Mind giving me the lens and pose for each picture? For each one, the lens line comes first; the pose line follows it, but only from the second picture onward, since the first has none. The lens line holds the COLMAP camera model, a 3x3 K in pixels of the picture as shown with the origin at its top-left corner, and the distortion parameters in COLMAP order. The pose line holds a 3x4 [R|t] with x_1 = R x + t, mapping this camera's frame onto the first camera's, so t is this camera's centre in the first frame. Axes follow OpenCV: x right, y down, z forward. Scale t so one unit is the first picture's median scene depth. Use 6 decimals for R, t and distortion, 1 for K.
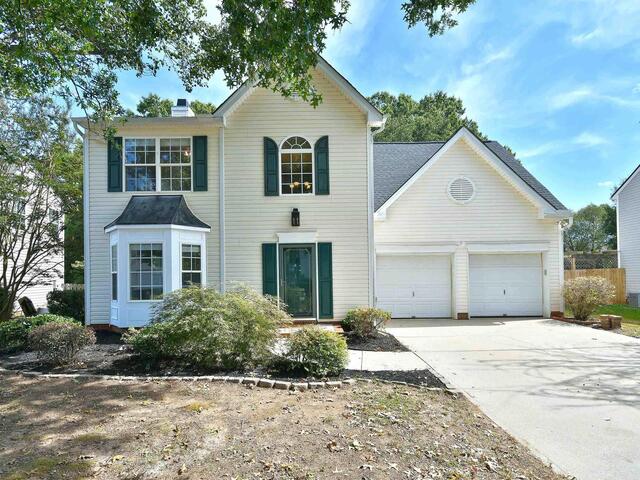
lens RADIAL K [[320.5, 0, 319.6], [0, 320.5, 257.8], [0, 0, 1]] dist [-0.002620, -0.001499]
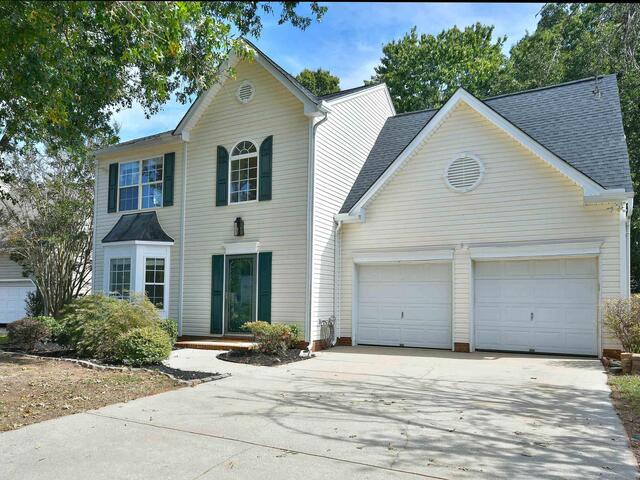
lens RADIAL K [[515.3, 0, 320.0], [0, 515.3, 240.0], [0, 0, 1]] dist [-0.000614, 0.000894]
pose [[0.871995, -0.041148, -0.487782, 0.862851], [0.012185, 0.997977, -0.062404, 0.010953], [0.489363, 0.048472, 0.870732, -0.204077]]
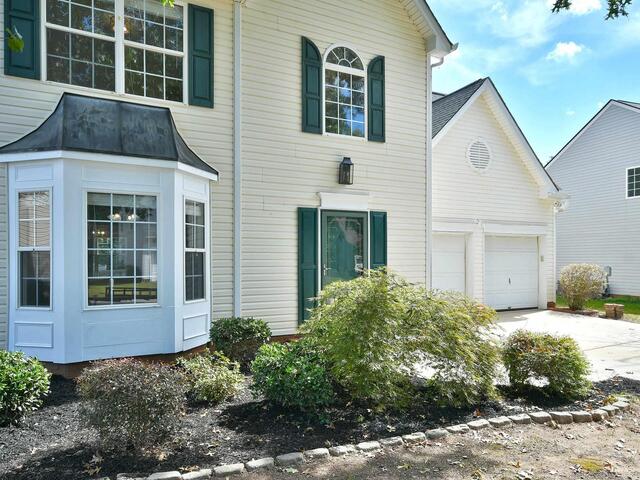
lens RADIAL K [[467.6, 0, 310.1], [0, 467.6, 238.0], [0, 0, 1]] dist [0.004370, 0.002855]
pose [[0.880455, 0.034273, 0.472890, -0.581471], [-0.043608, 0.999010, 0.008790, 0.006001], [-0.472121, -0.028361, 0.881078, 0.181879]]
